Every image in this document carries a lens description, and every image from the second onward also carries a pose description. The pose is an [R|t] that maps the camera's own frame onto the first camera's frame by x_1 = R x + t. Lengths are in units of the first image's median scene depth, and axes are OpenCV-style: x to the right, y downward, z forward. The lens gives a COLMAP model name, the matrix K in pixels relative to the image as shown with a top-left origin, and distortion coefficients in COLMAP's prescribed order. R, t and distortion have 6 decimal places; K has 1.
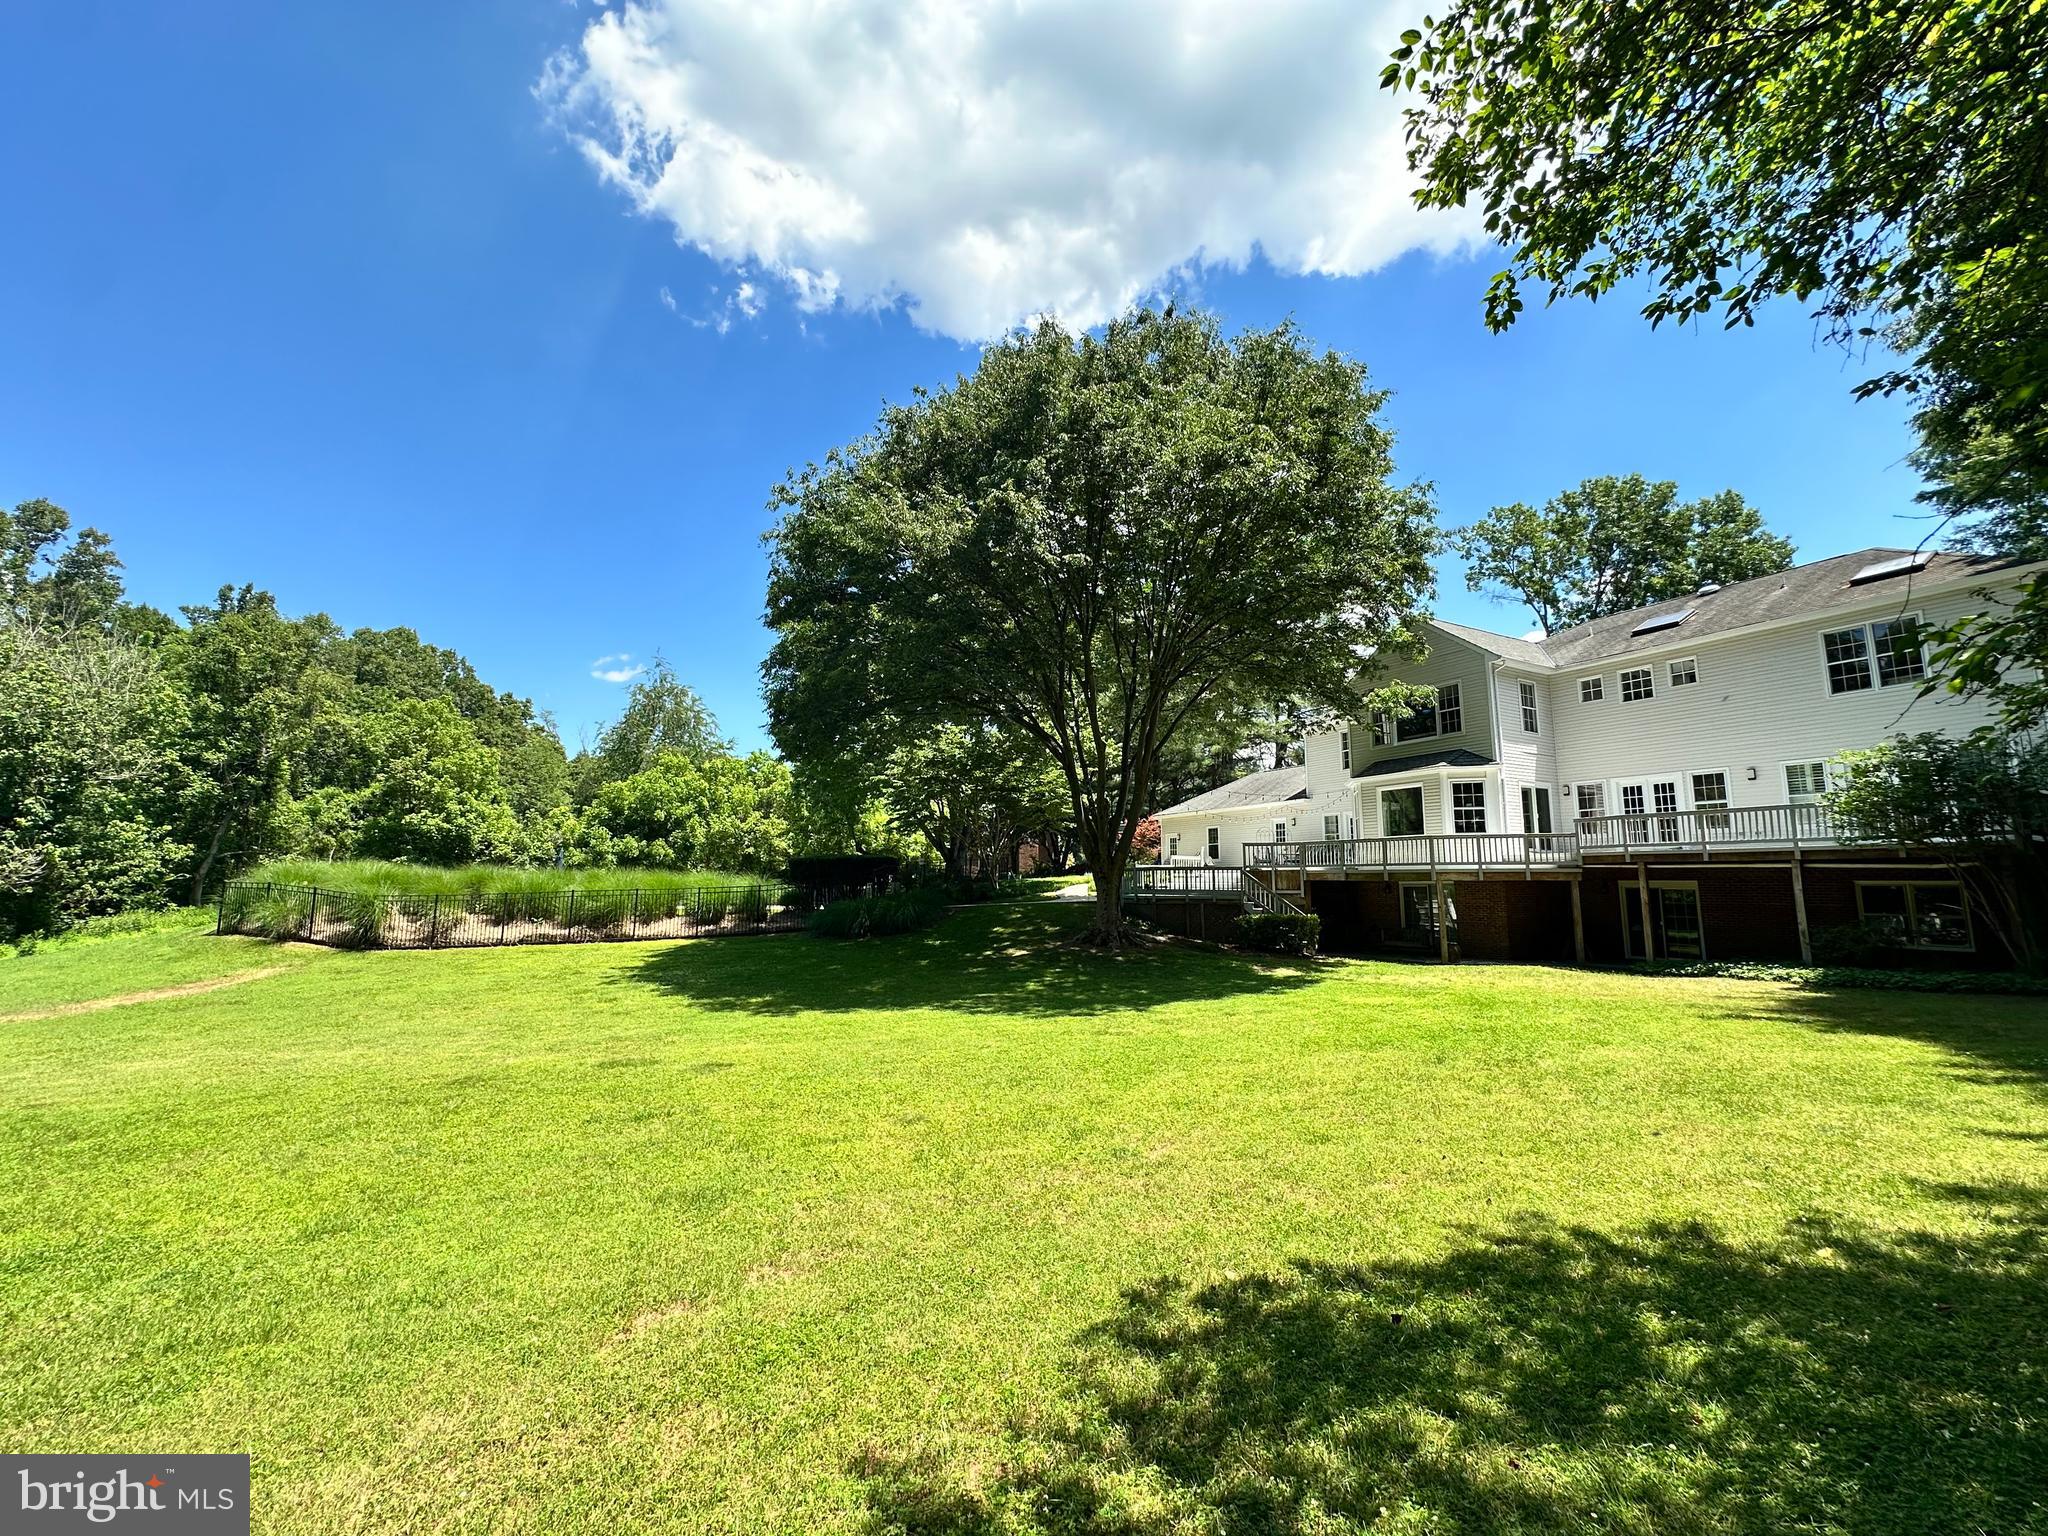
lens RADIAL K [[813.1, 0, 1023.5], [0, 813.1, 765.4], [0, 0, 1]] dist [-0.001454, -0.000226]
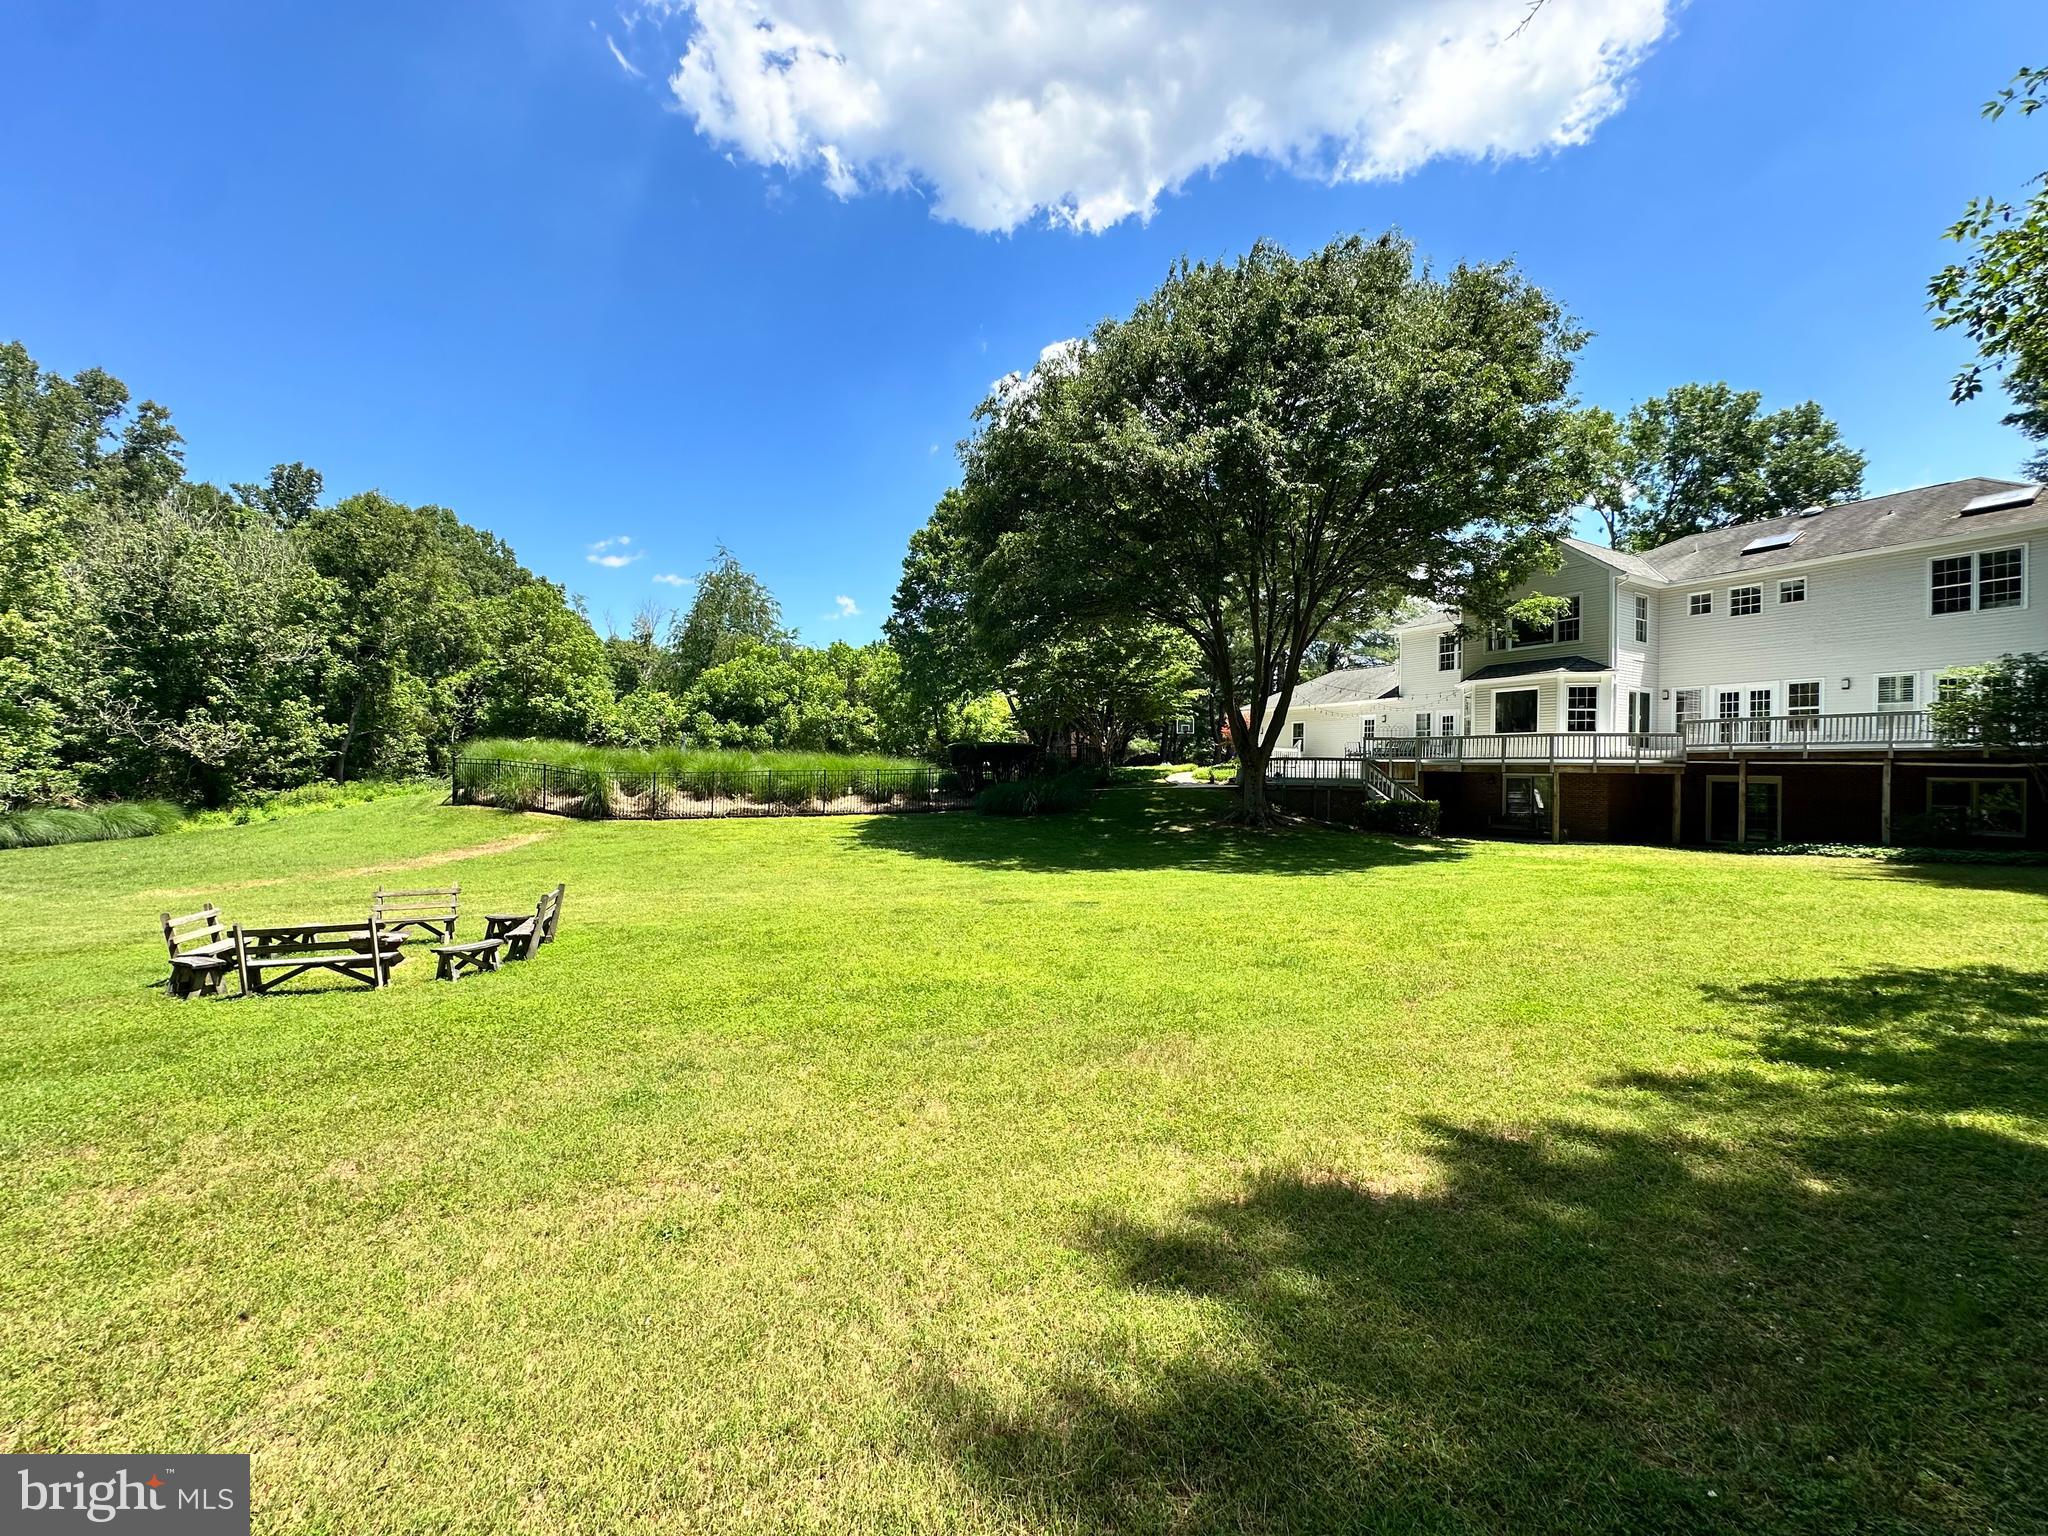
lens RADIAL K [[813.1, 0, 1023.5], [0, 813.1, 765.4], [0, 0, 1]] dist [-0.001454, -0.000226]
pose [[0.999797, 0.014868, 0.013573, -0.237458], [-0.016551, 0.990875, 0.133766, -0.008327], [-0.011460, -0.133964, 0.990920, -0.115427]]
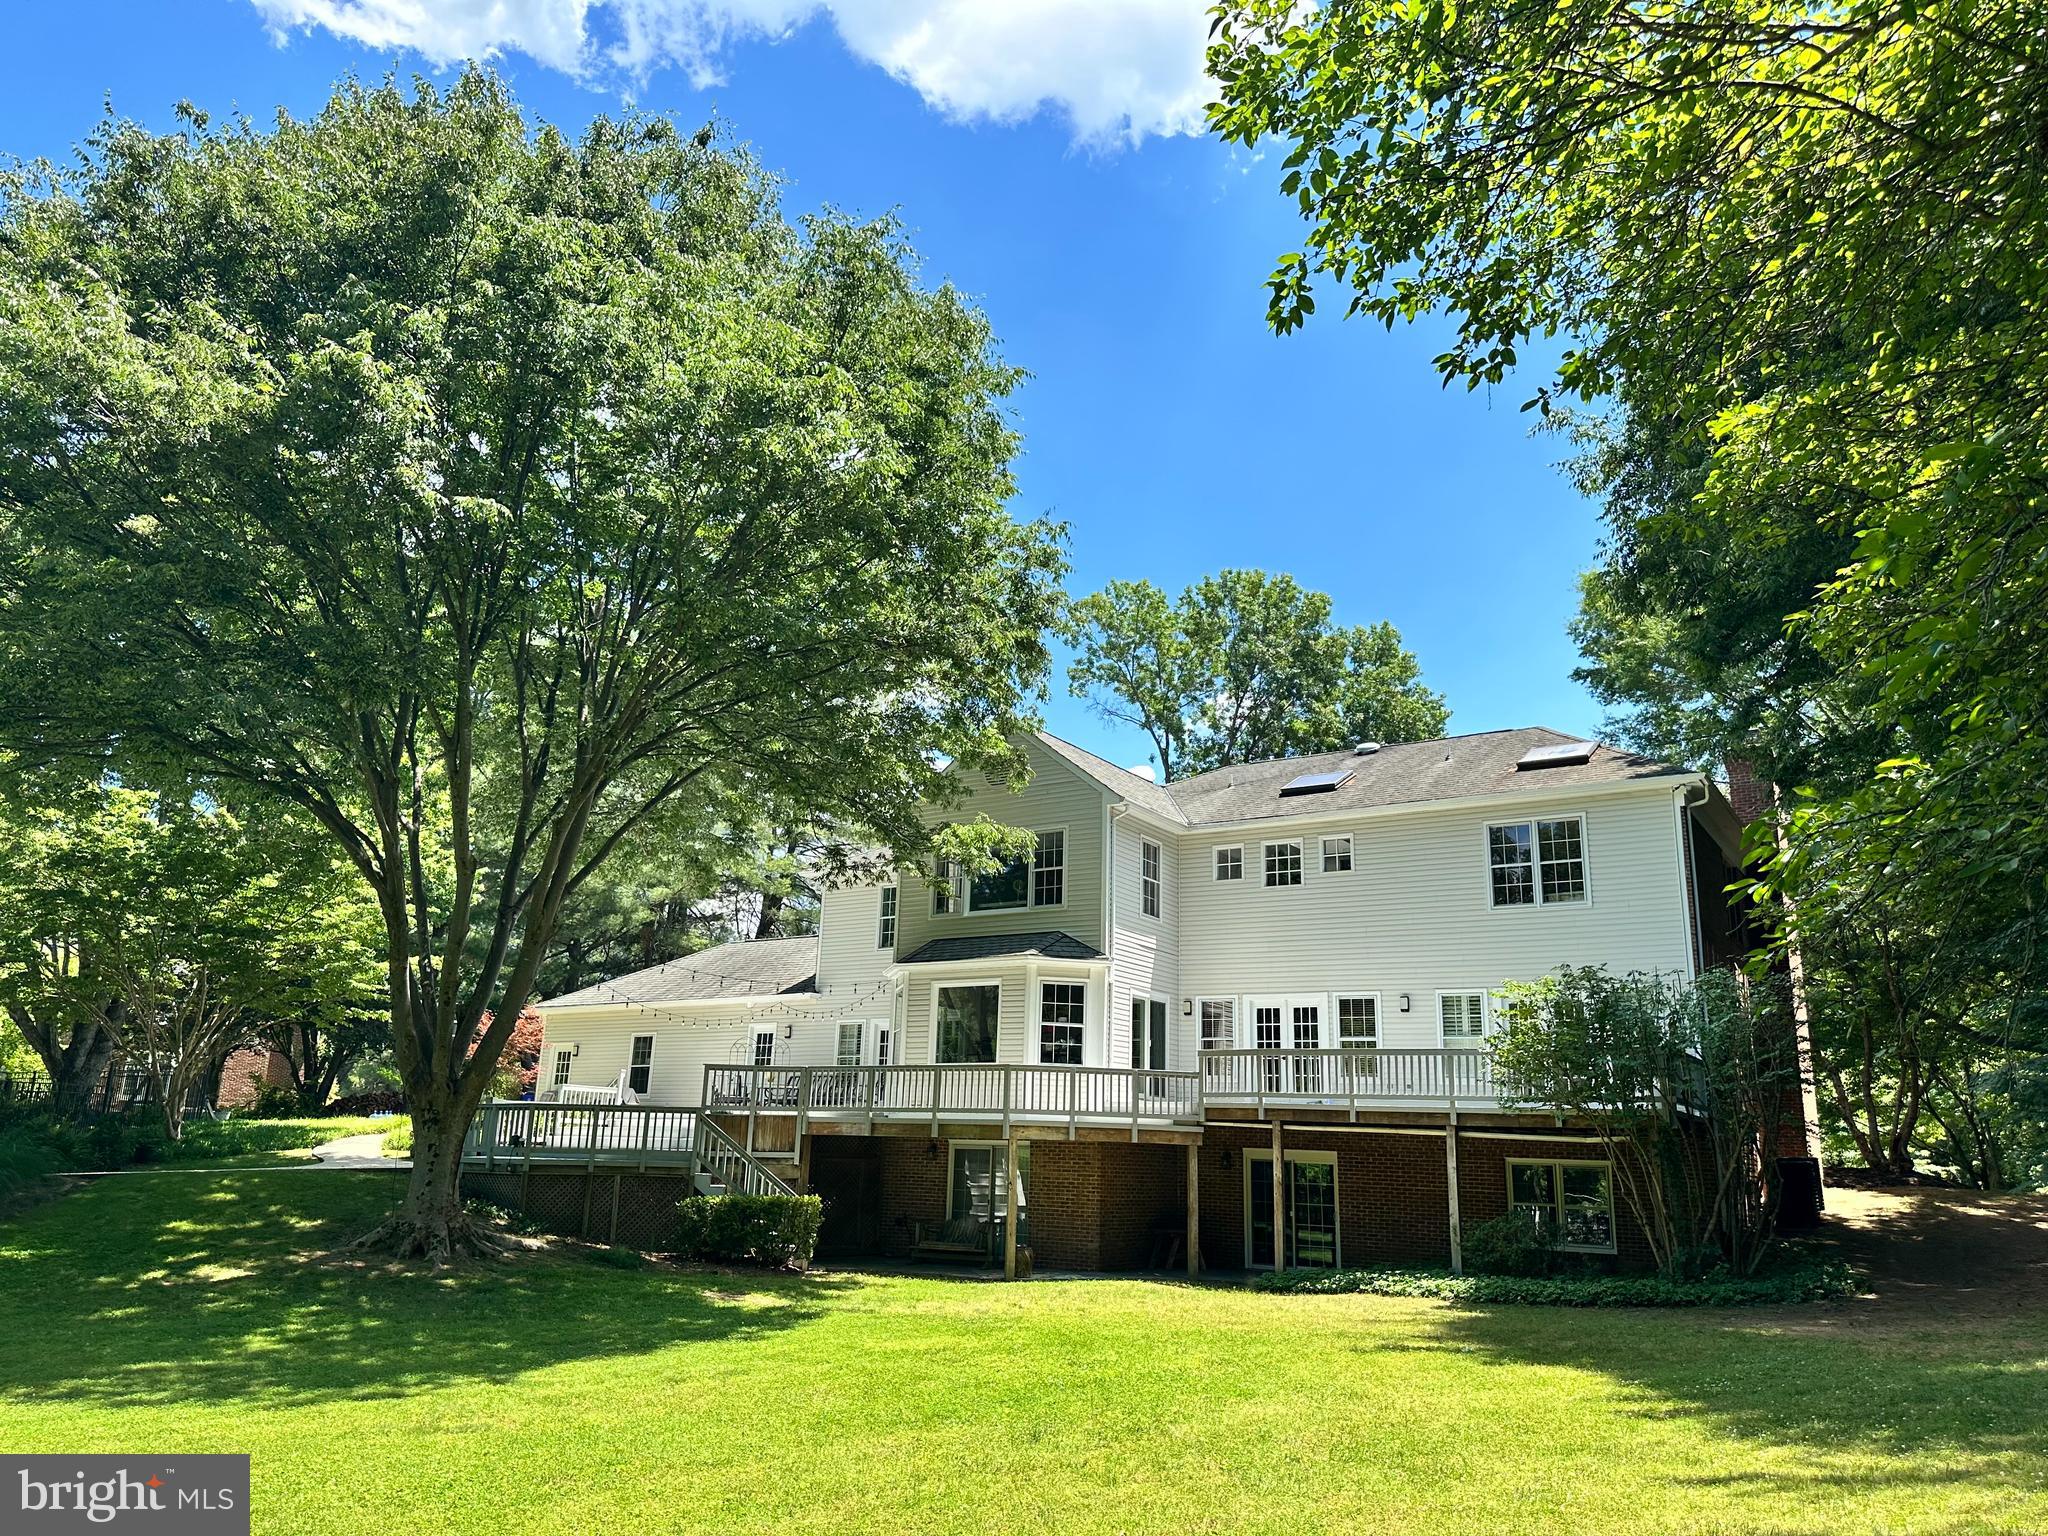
lens RADIAL K [[1421.0, 0, 1019.6], [0, 1421.0, 774.3], [0, 0, 1]] dist [0.149311, -0.245341]
pose [[0.877221, 0.143537, 0.458127, -0.028502], [-0.093980, 0.987138, -0.129329, 0.006163], [-0.470798, 0.070396, 0.879428, 0.006137]]
